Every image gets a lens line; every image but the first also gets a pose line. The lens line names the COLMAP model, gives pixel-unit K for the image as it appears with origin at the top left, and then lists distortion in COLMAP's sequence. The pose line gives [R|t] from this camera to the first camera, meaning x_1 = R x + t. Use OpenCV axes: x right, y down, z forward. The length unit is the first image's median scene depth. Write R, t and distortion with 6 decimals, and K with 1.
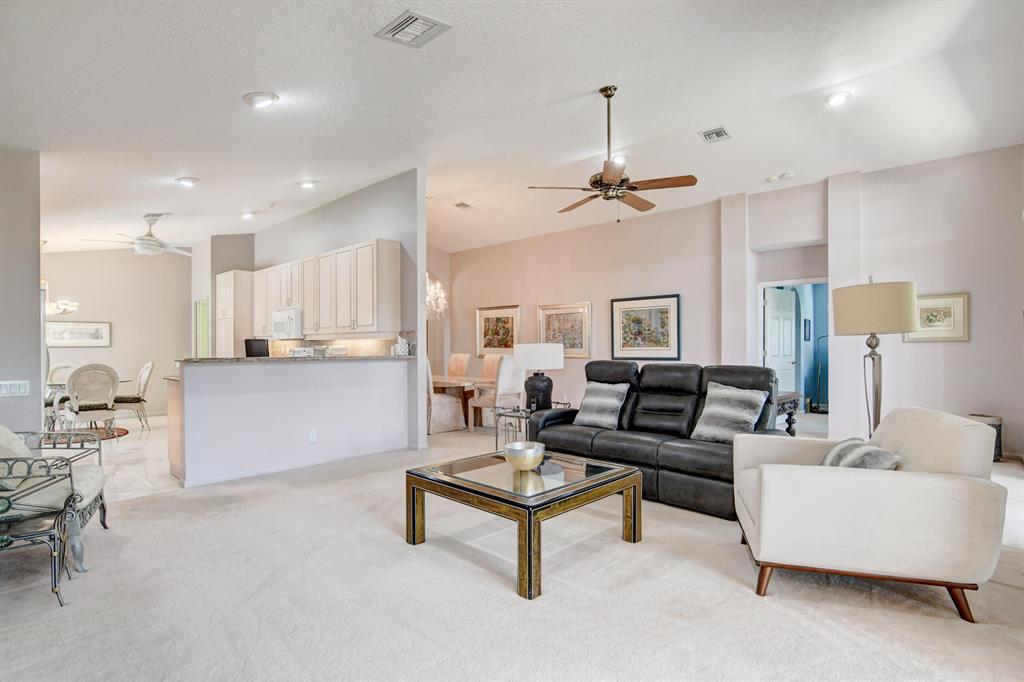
lens RADIAL K [[502.9, 0, 509.5], [0, 502.9, 350.7], [0, 0, 1]] dist [-0.030247, 0.012095]
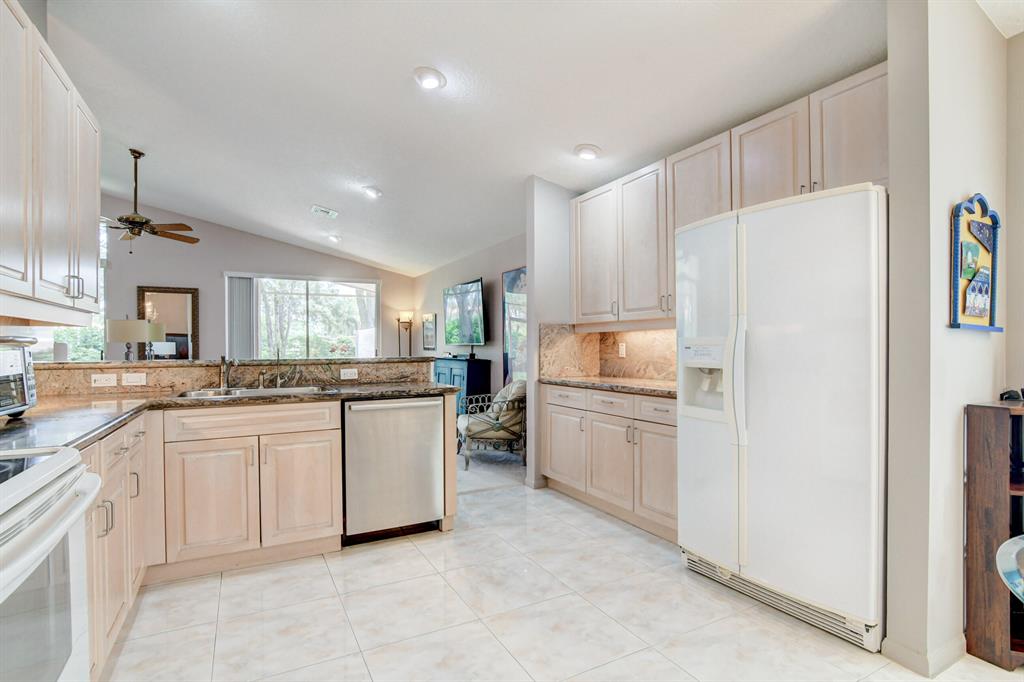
lens RADIAL K [[497.4, 0, 509.9], [0, 497.4, 348.8], [0, 0, 1]] dist [-0.022529, 0.000860]
pose [[-0.944067, 0.006281, 0.329694, -0.676272], [0.009052, 0.999935, 0.006870, -0.002386], [-0.329630, 0.009470, -0.944063, 1.109828]]
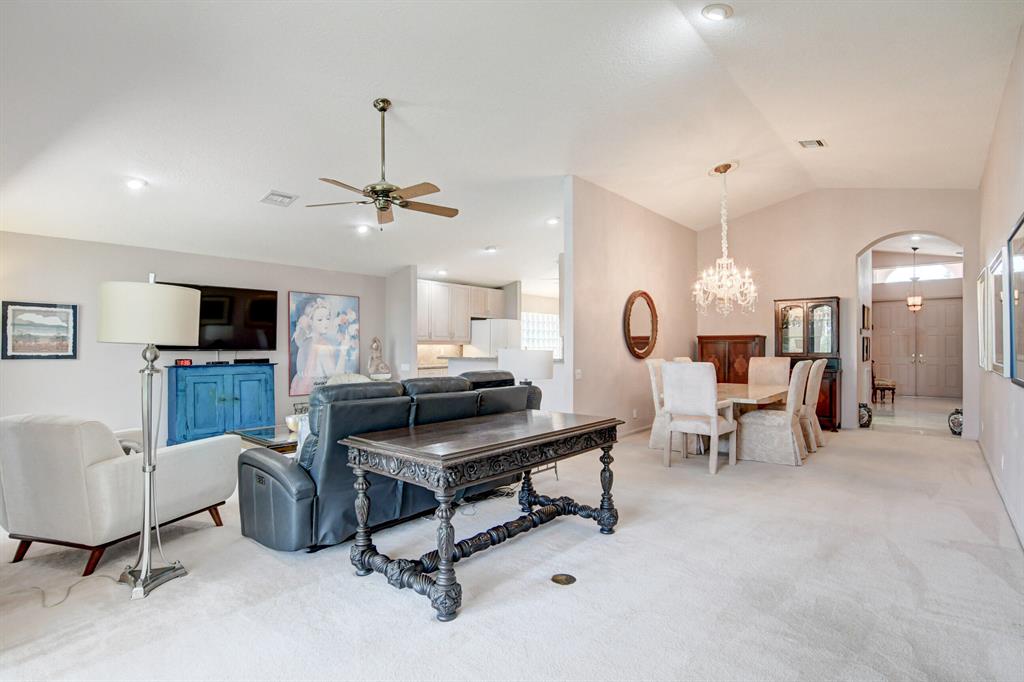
lens RADIAL K [[497.4, 0, 509.9], [0, 497.4, 348.8], [0, 0, 1]] dist [-0.022529, 0.000860]
pose [[0.031886, 0.005461, -0.999477, 0.714193], [-0.000762, 0.999985, 0.005439, -0.013396], [0.999491, 0.000588, 0.031890, 0.715712]]
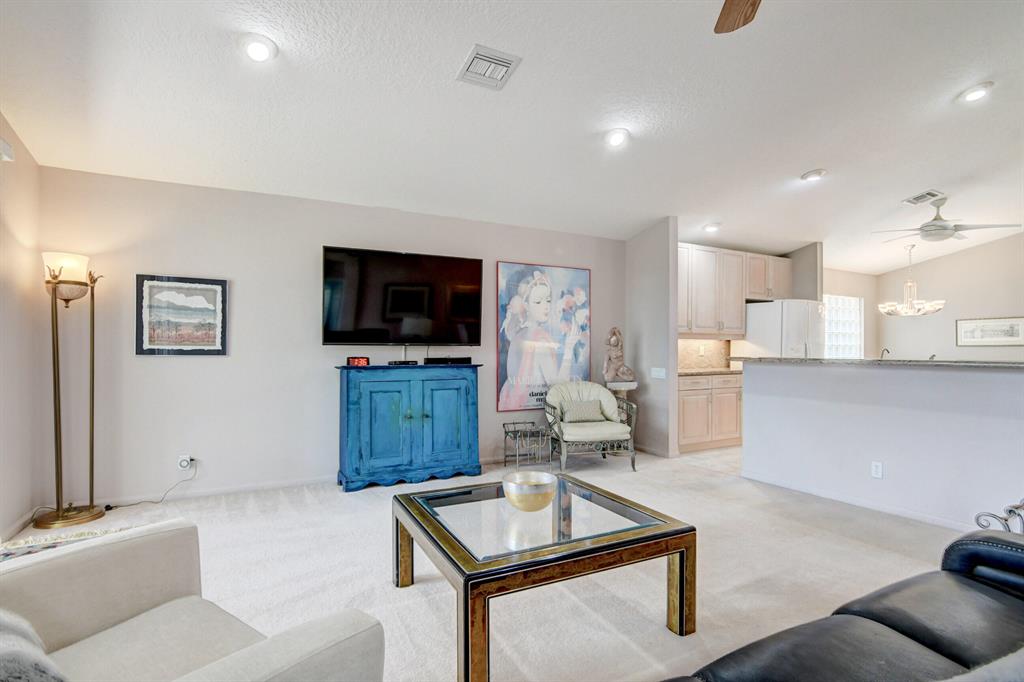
lens RADIAL K [[497.4, 0, 509.9], [0, 497.4, 348.8], [0, 0, 1]] dist [-0.022529, 0.000860]
pose [[-0.337626, 0.004279, -0.941271, 0.327903], [-0.004280, 0.999972, 0.006081, -0.004147], [0.941270, 0.006082, -0.337599, 0.543529]]
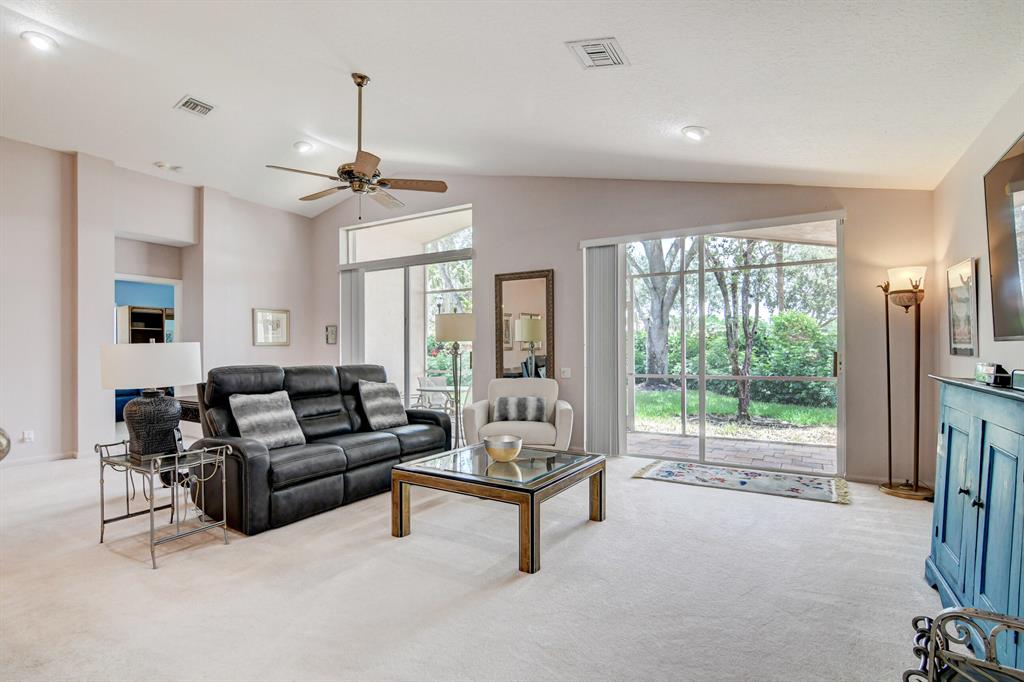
lens RADIAL K [[497.4, 0, 509.9], [0, 497.4, 348.8], [0, 0, 1]] dist [-0.022529, 0.000860]
pose [[-0.207002, 0.004936, 0.978328, -0.454077], [0.009349, 0.999952, -0.003067, -0.001002], [-0.978296, 0.008512, -0.207038, 0.536737]]
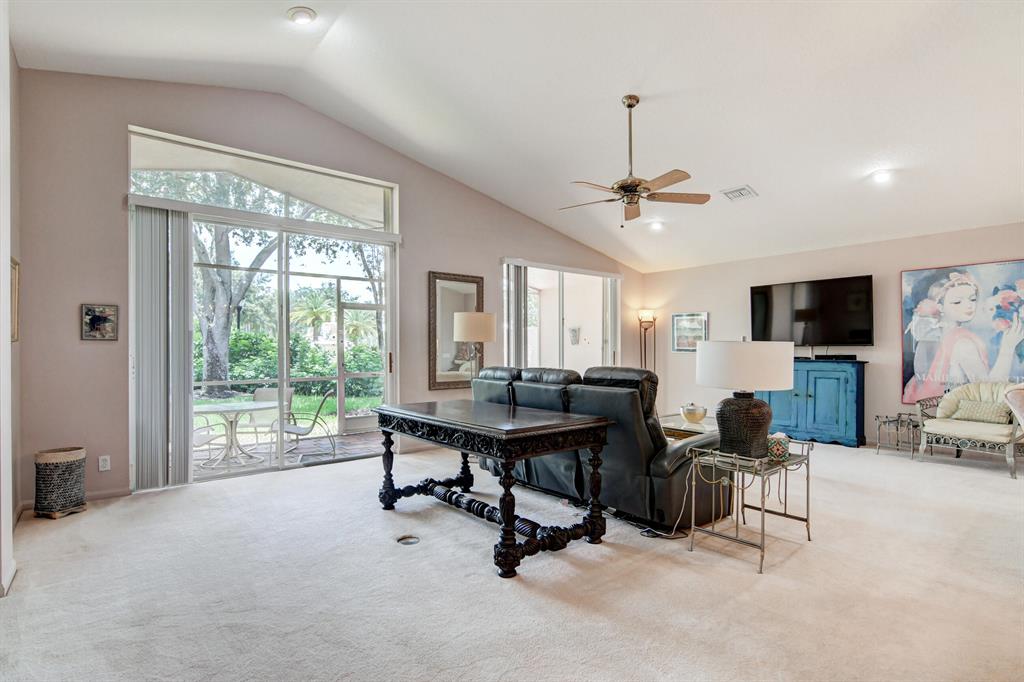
lens RADIAL K [[497.4, 0, 509.9], [0, 497.4, 348.8], [0, 0, 1]] dist [-0.022529, 0.000860]
pose [[-0.990699, 0.008402, 0.135815, 0.181602], [0.009017, 0.999952, 0.003910, -0.007742], [-0.135776, 0.005099, -0.990726, 1.199312]]
